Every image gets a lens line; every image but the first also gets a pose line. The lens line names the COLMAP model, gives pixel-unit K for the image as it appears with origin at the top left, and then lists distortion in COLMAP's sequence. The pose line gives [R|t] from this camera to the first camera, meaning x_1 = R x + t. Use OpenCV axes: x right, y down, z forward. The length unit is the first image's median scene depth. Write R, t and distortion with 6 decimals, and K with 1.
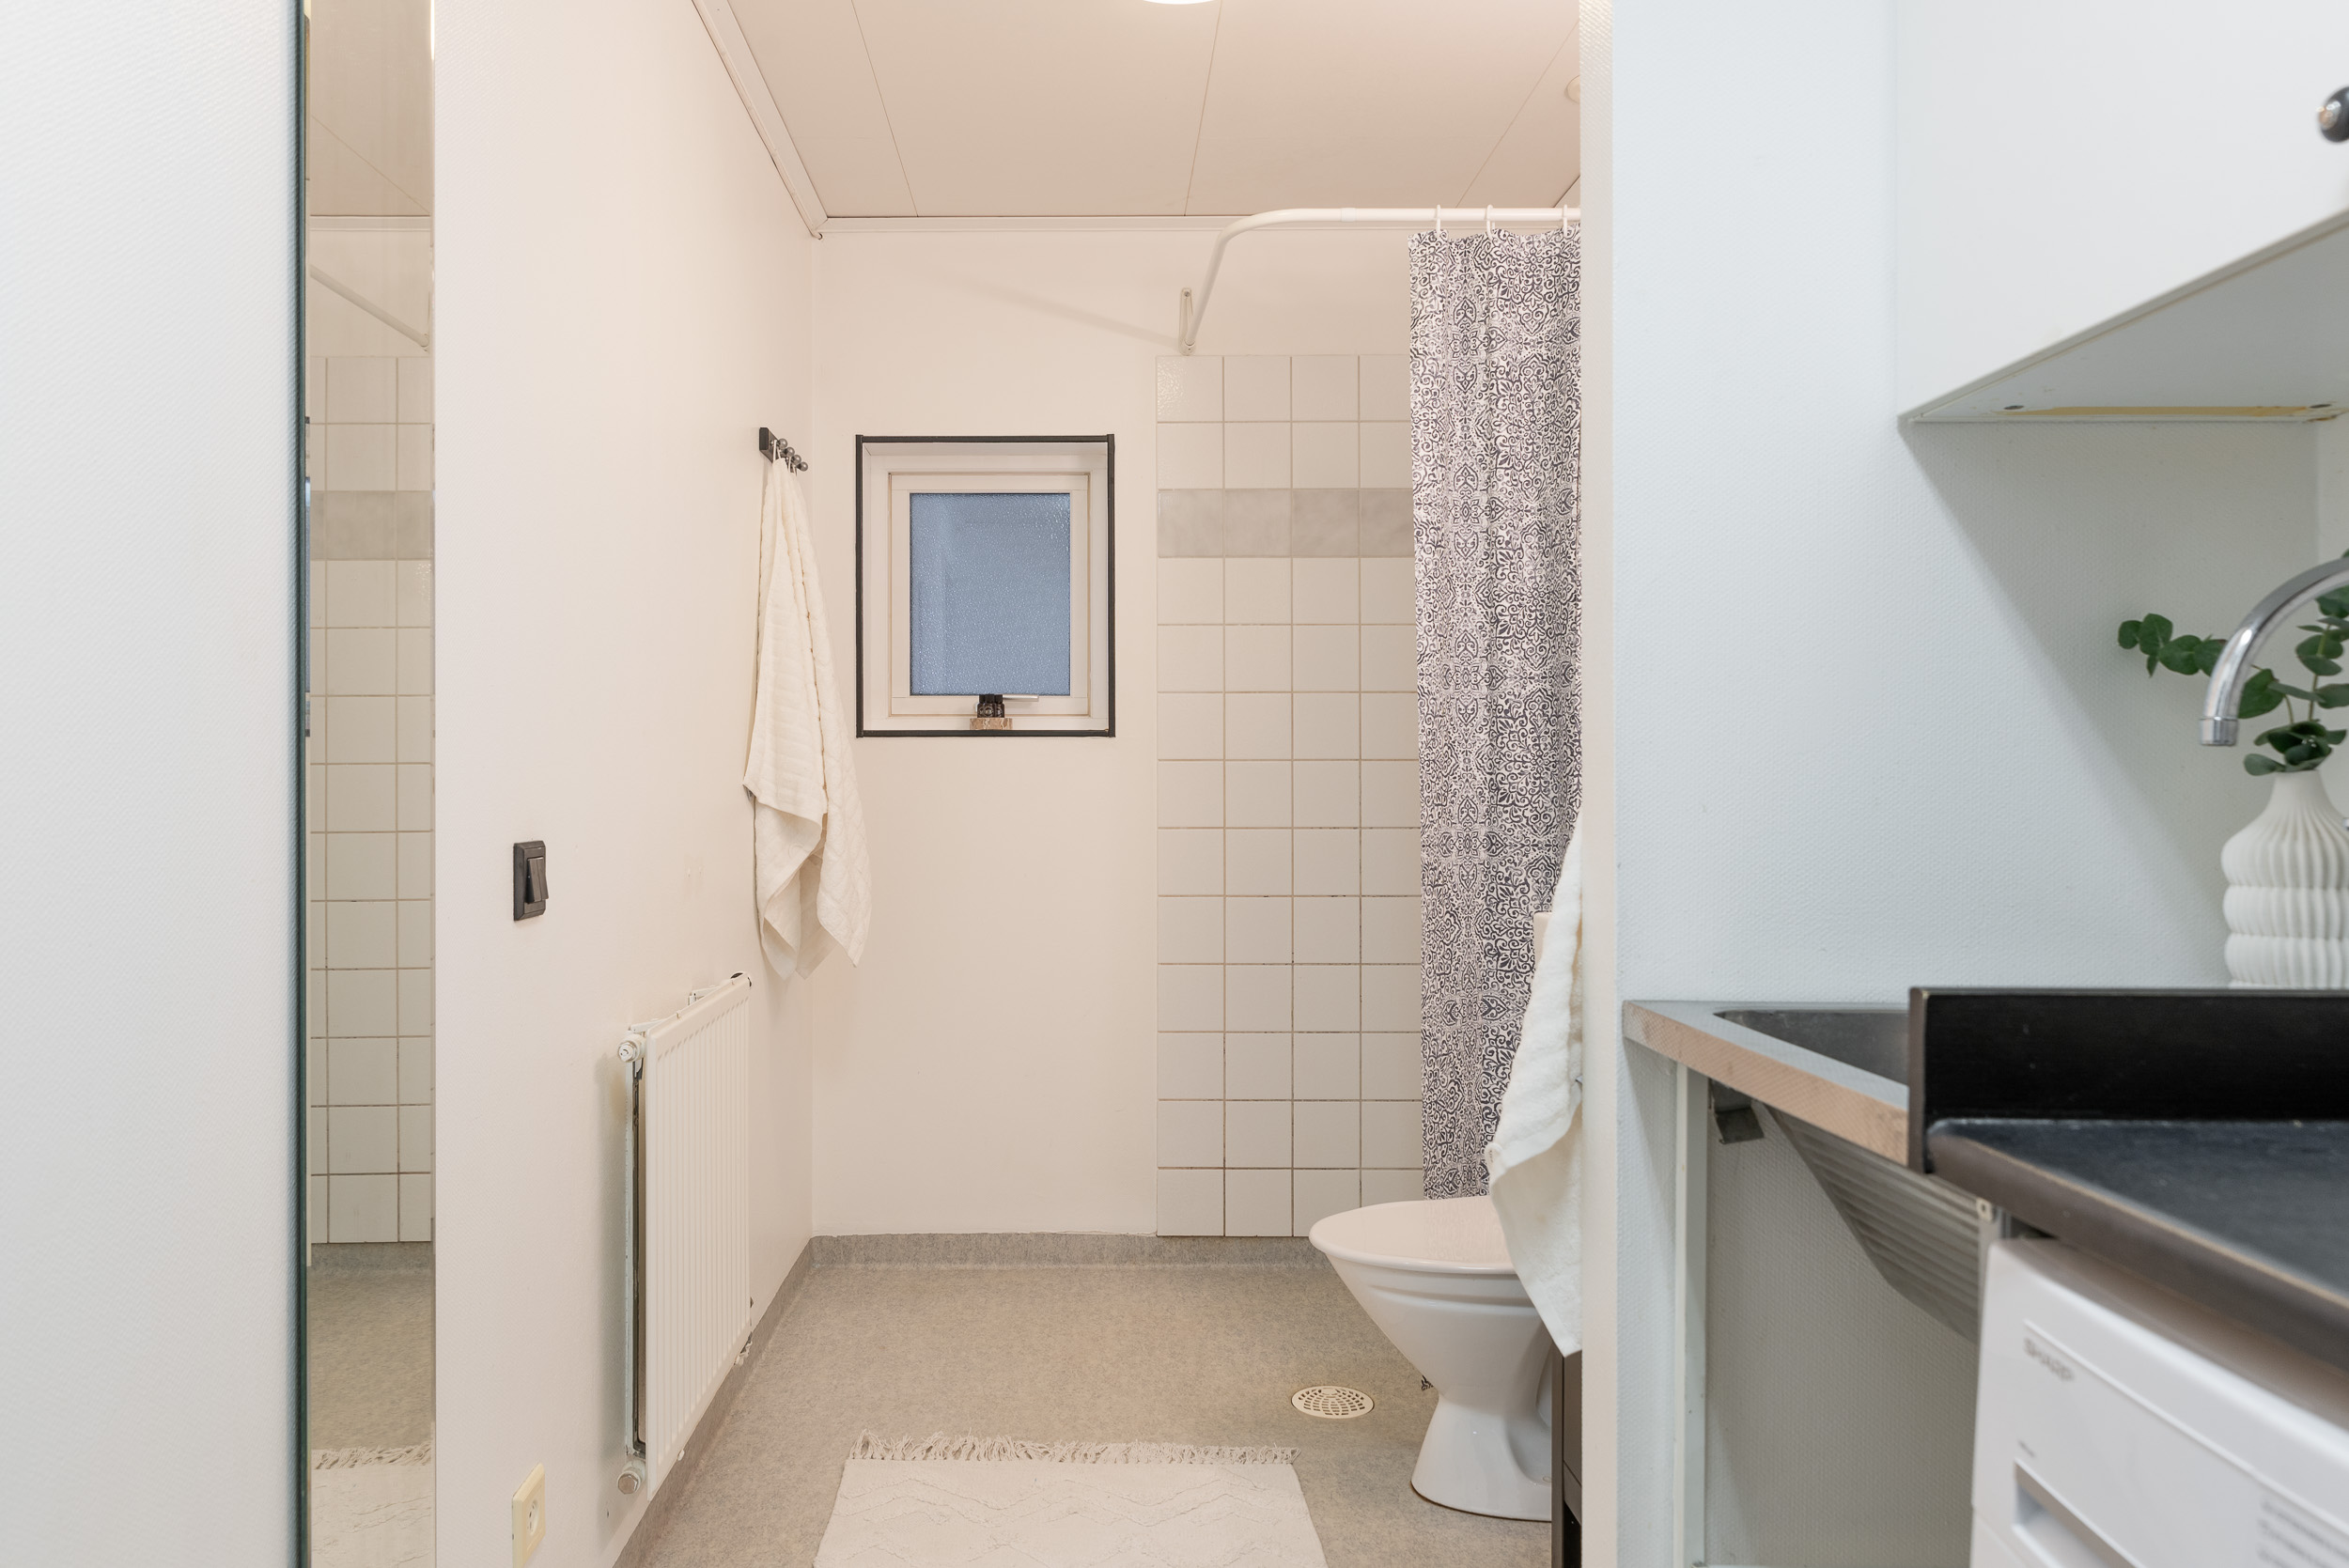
lens RADIAL K [[1539.4, 0, 1174.2], [0, 1539.4, 771.0], [0, 0, 1]] dist [0.004676, -0.000849]
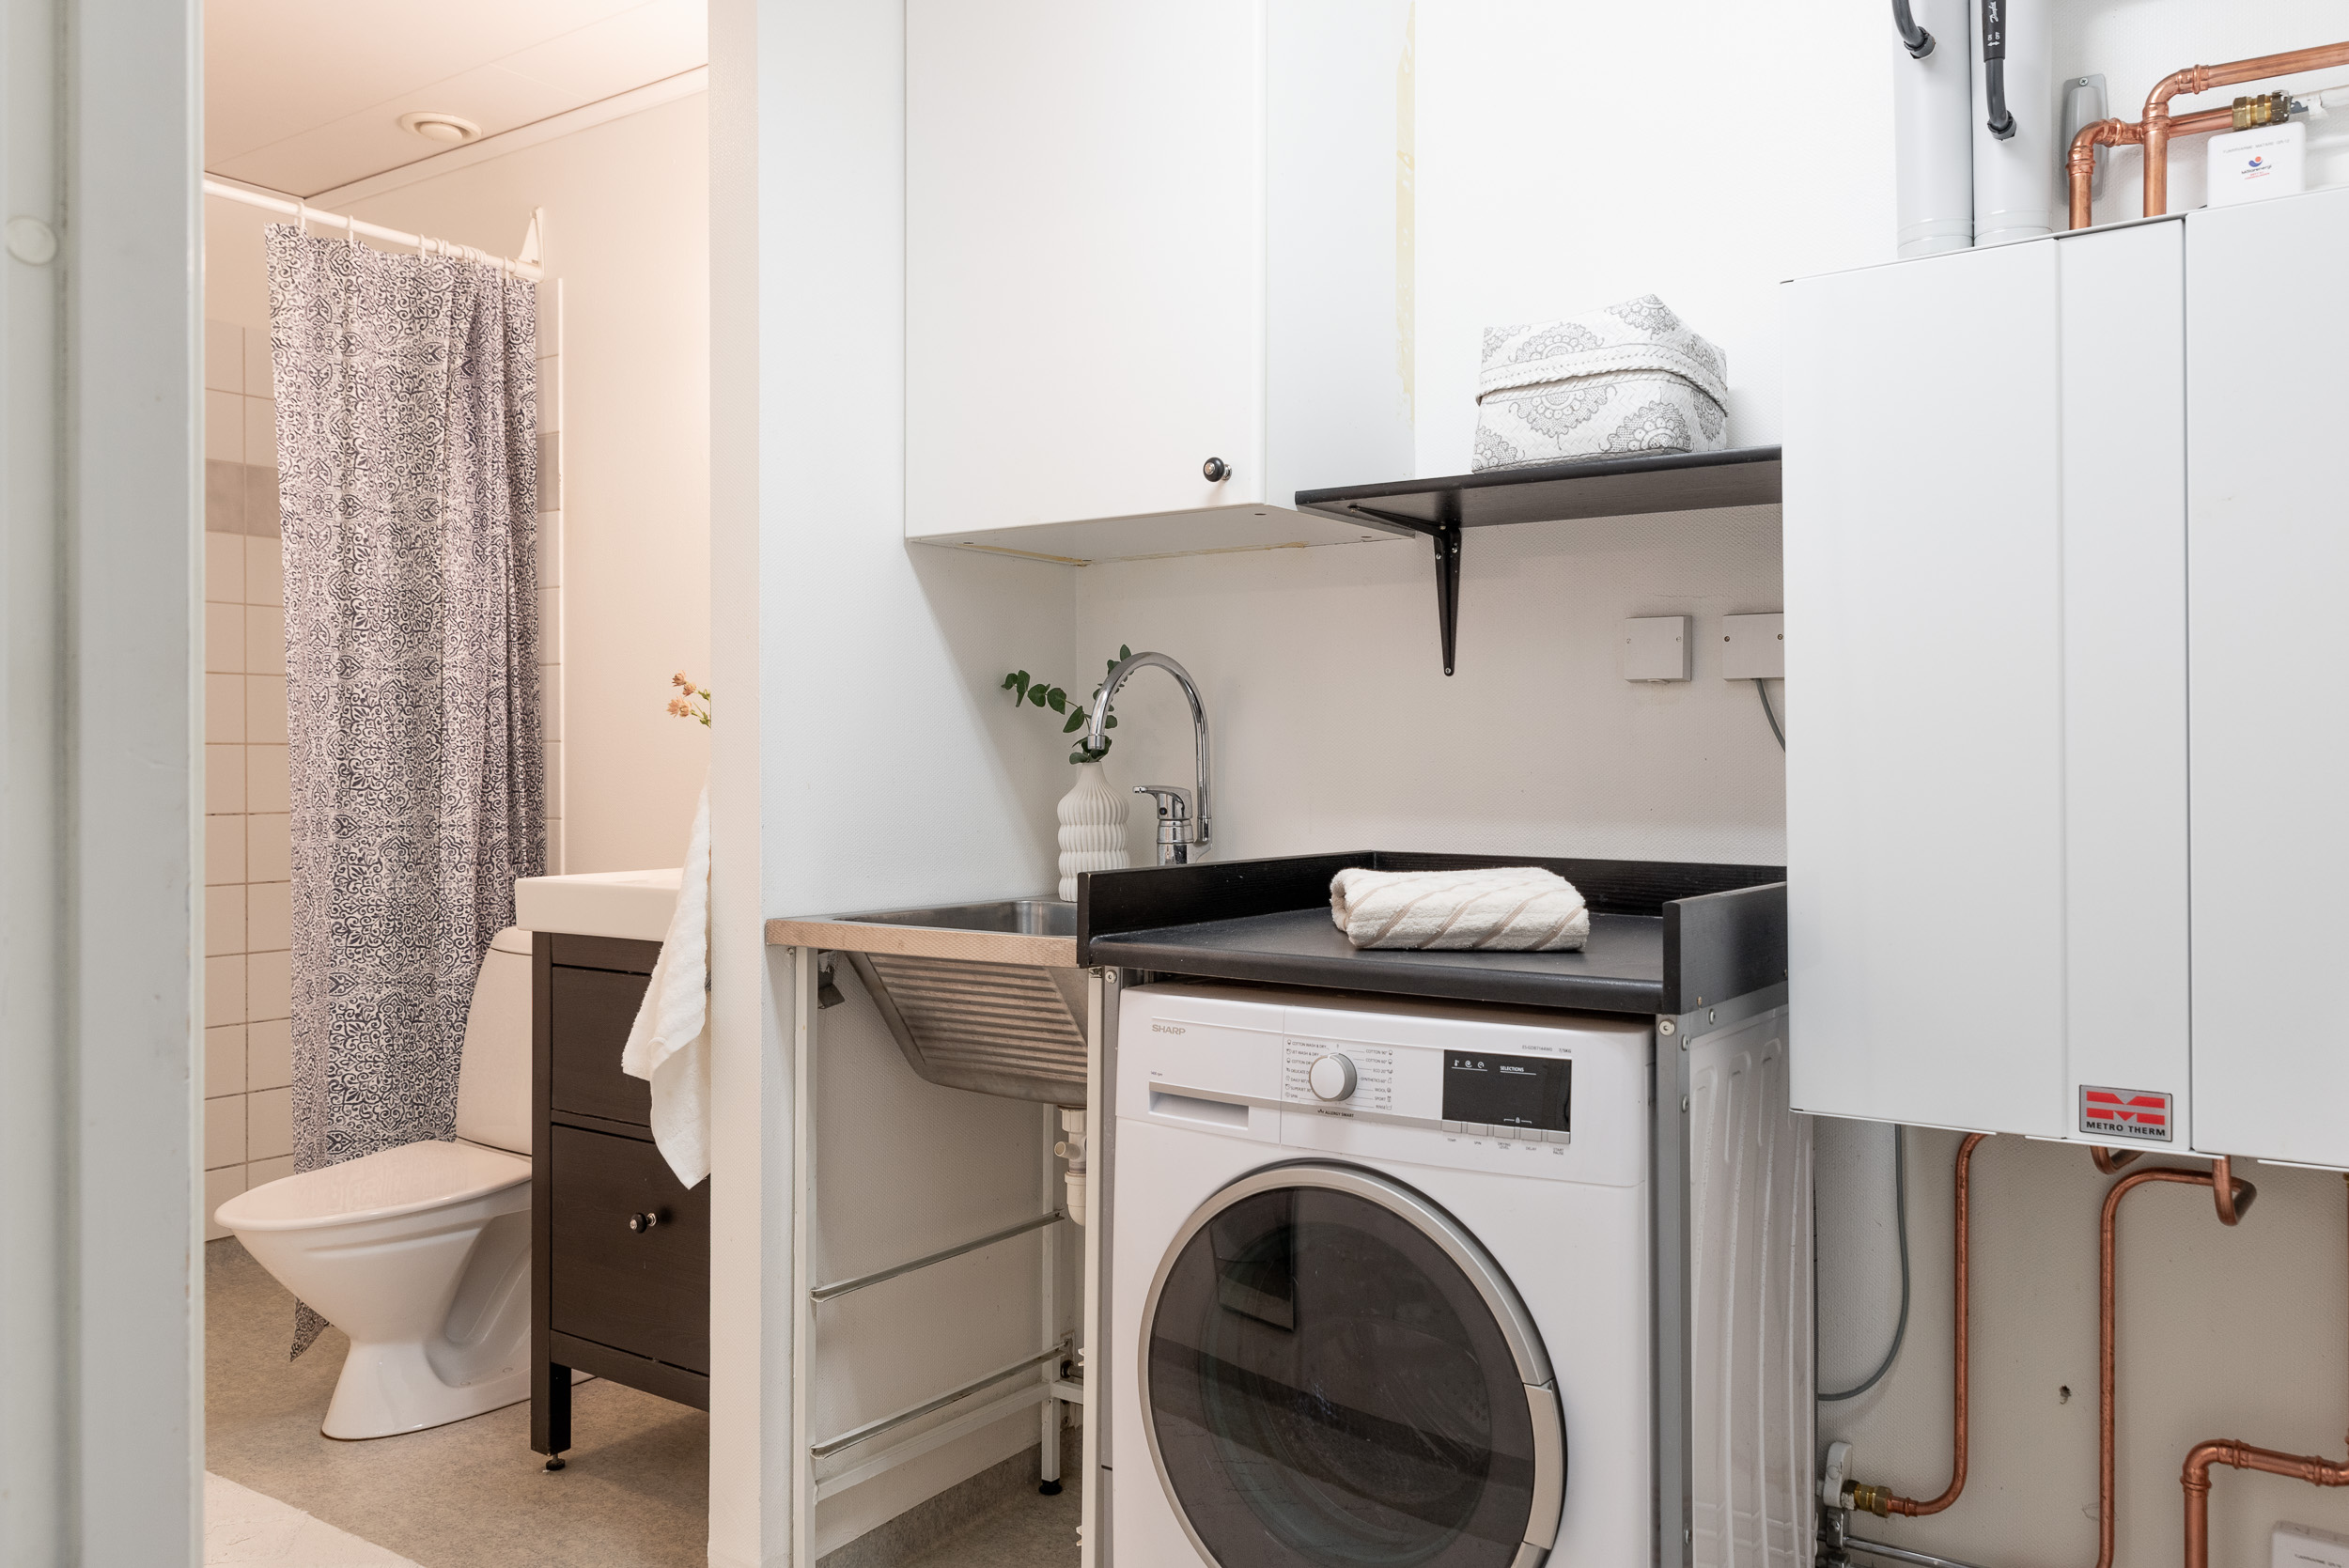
lens RADIAL K [[1539.4, 0, 1174.2], [0, 1539.4, 771.0], [0, 0, 1]] dist [0.004676, -0.000849]
pose [[0.613937, -0.004872, 0.789340, -0.275598], [-0.004426, 0.999944, 0.009615, -0.002790], [-0.789343, -0.009396, 0.613881, -0.085789]]
